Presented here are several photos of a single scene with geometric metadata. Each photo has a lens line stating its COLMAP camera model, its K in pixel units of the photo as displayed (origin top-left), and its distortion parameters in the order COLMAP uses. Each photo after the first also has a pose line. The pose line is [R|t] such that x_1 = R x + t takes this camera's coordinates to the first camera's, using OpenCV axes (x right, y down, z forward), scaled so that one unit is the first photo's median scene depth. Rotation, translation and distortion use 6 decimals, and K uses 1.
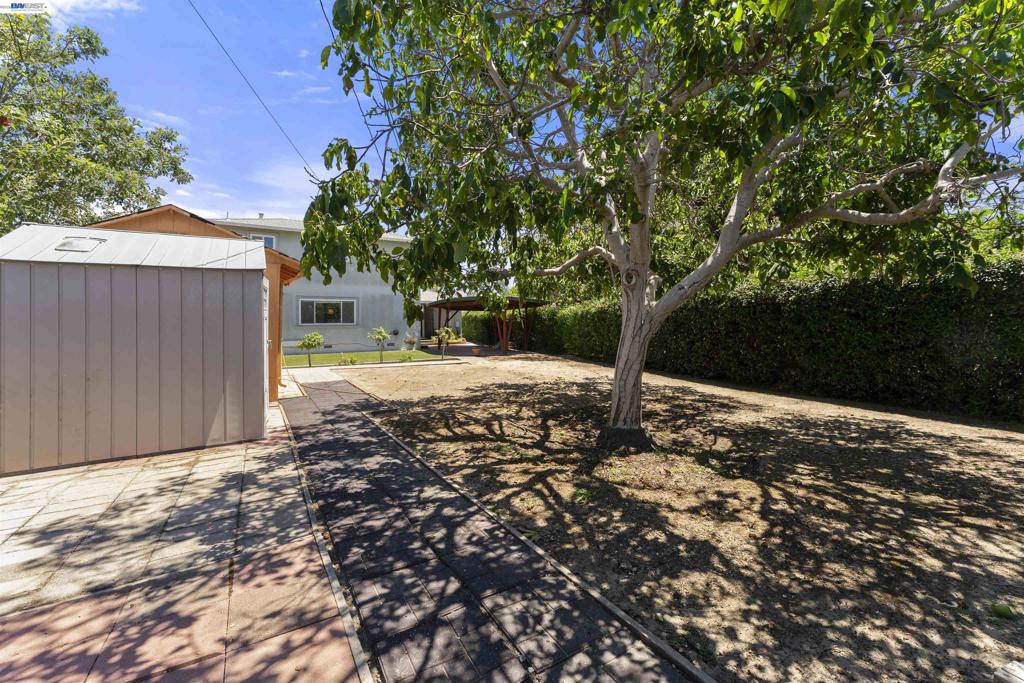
lens RADIAL K [[422.2, 0, 511.7], [0, 422.2, 321.4], [0, 0, 1]] dist [0.000450, 0.000096]
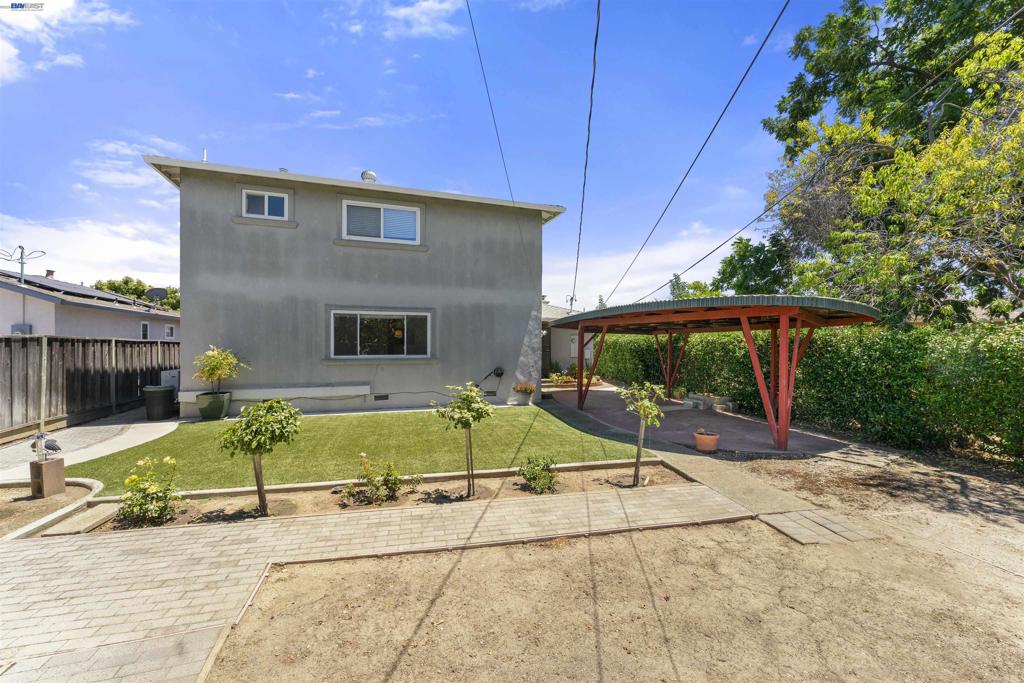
lens RADIAL K [[411.9, 0, 505.4], [0, 411.9, 347.8], [0, 0, 1]] dist [-0.000354, 0.000190]
pose [[0.974029, 0.013031, -0.226048, -0.996153], [-0.010046, 0.999847, 0.014350, -0.093840], [0.226200, -0.011706, 0.974010, 3.278818]]
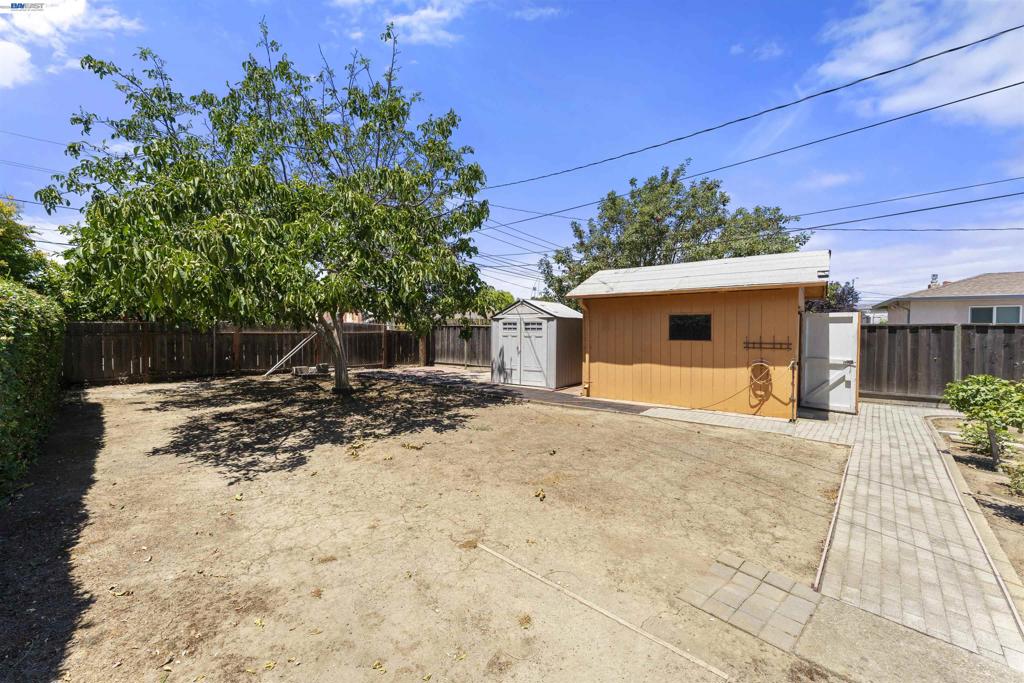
lens RADIAL K [[411.9, 0, 505.4], [0, 411.9, 347.8], [0, 0, 1]] dist [-0.000354, 0.000190]
pose [[-0.927902, 0.023276, -0.372098, 0.449220], [0.004696, 0.998700, 0.050763, -0.099860], [0.372796, 0.045356, -0.926804, 5.326886]]
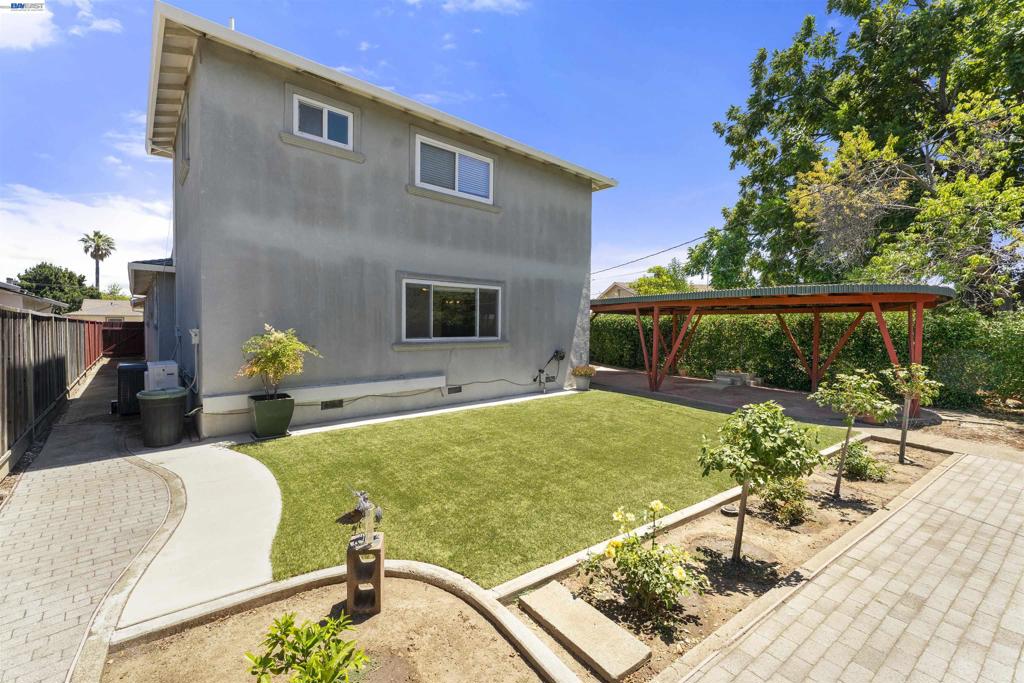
lens RADIAL K [[426.9, 0, 498.9], [0, 426.9, 336.7], [0, 0, 1]] dist [0.001259, 0.000294]
pose [[0.988425, 0.012594, 0.151184, -2.933215], [-0.017791, 0.999294, 0.033076, -0.076985], [-0.150660, -0.035383, 0.987952, 3.518149]]
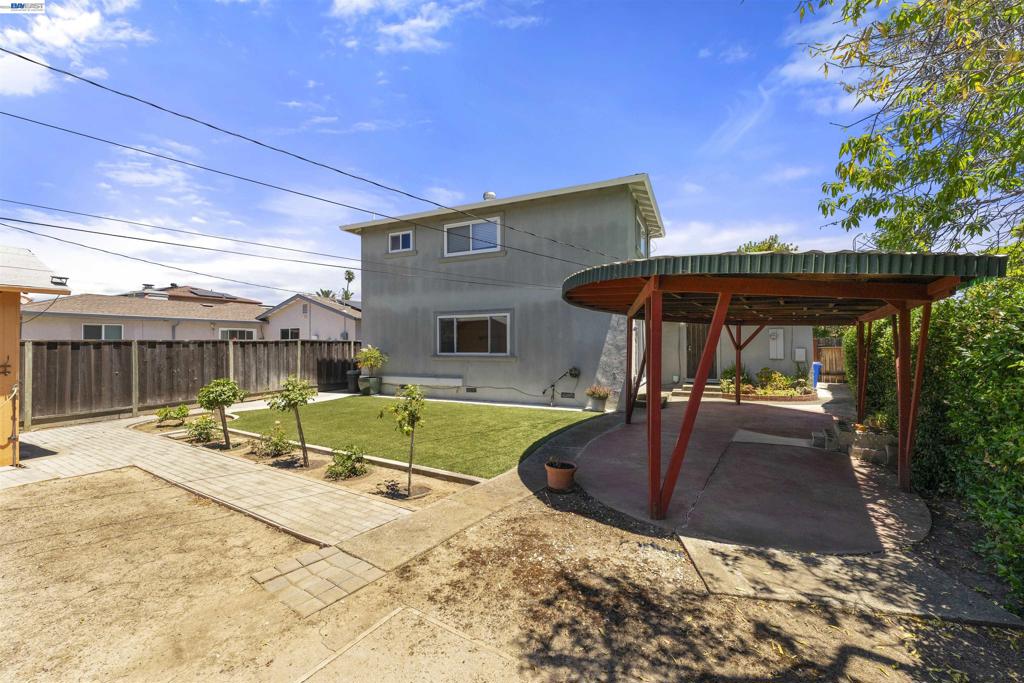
lens RADIAL K [[413.2, 0, 508.5], [0, 413.2, 340.3], [0, 0, 1]] dist [-0.001111, -0.000103]
pose [[0.536236, 0.000251, -0.844068, 0.741776], [0.003980, 0.999988, 0.002826, -0.101024], [0.844059, -0.004875, 0.536228, 4.589647]]
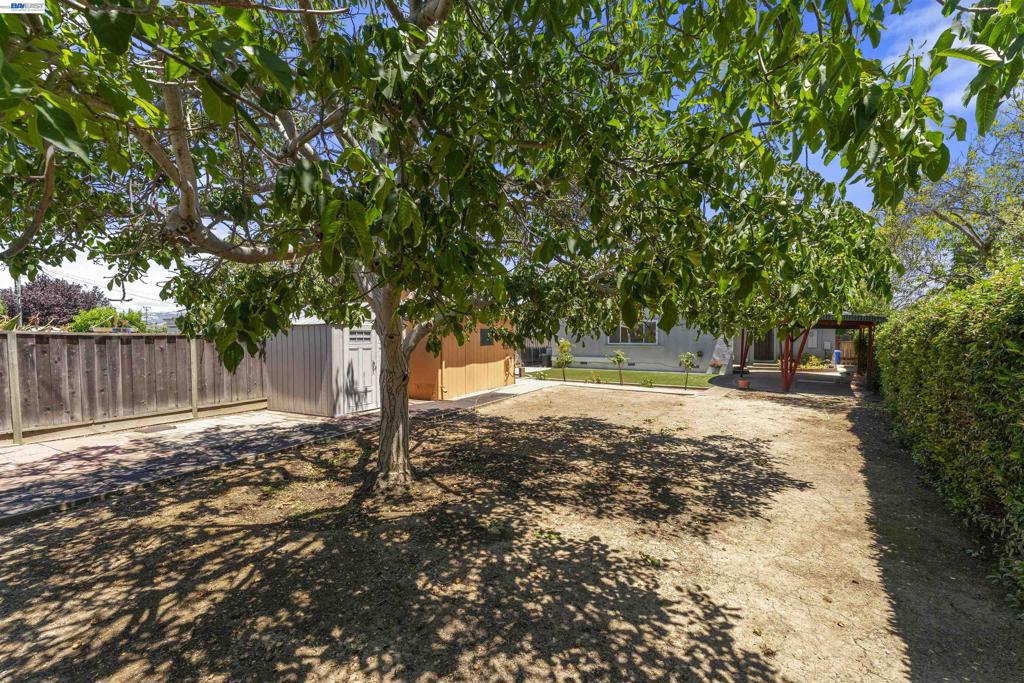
lens RADIAL K [[411.9, 0, 505.4], [0, 411.9, 347.8], [0, 0, 1]] dist [-0.000354, 0.000190]
pose [[0.504294, 0.030777, -0.862983, 2.043631], [-0.001580, 0.999396, 0.034718, -0.124195], [0.863531, -0.016145, 0.504038, 1.165087]]
